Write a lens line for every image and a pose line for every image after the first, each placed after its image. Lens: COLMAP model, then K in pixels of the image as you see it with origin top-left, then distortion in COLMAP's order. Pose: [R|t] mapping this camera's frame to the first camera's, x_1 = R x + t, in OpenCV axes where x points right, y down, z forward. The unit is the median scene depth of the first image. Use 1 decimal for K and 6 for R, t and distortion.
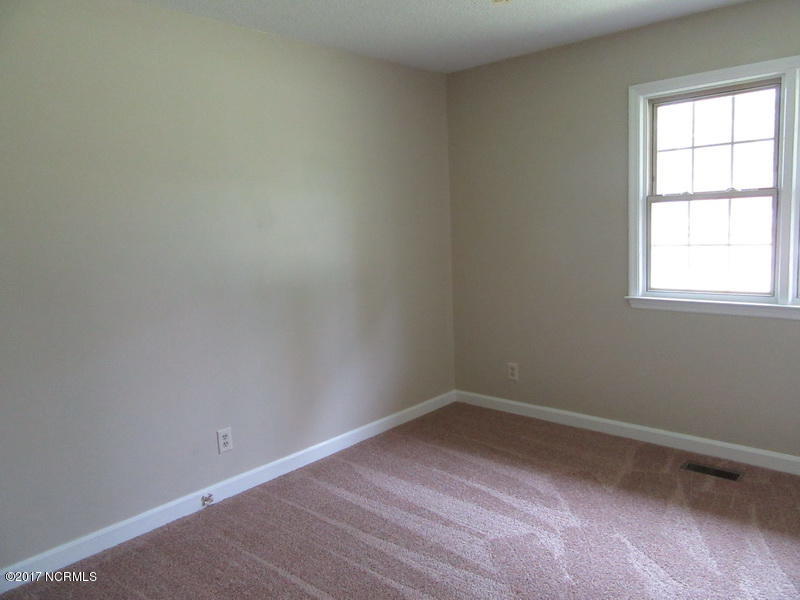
lens RADIAL K [[587.9, 0, 400.0], [0, 587.9, 300.0], [0, 0, 1]] dist [-0.008856, -0.005133]
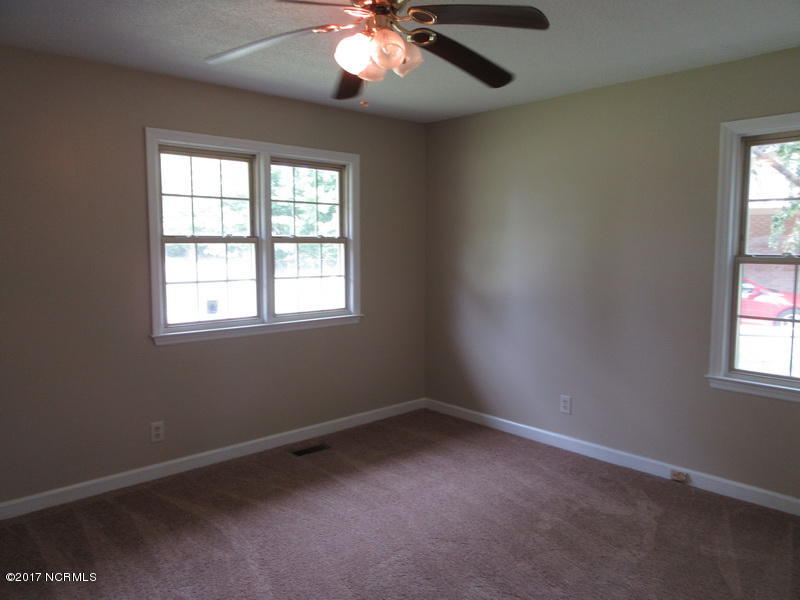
lens RADIAL K [[587.9, 0, 400.0], [0, 587.9, 300.0], [0, 0, 1]] dist [-0.008856, -0.005133]
pose [[0.085215, -0.046635, 0.995271, -0.660851], [0.131933, 0.990636, 0.035122, -0.052853], [-0.987589, 0.128316, 0.090569, 0.576112]]
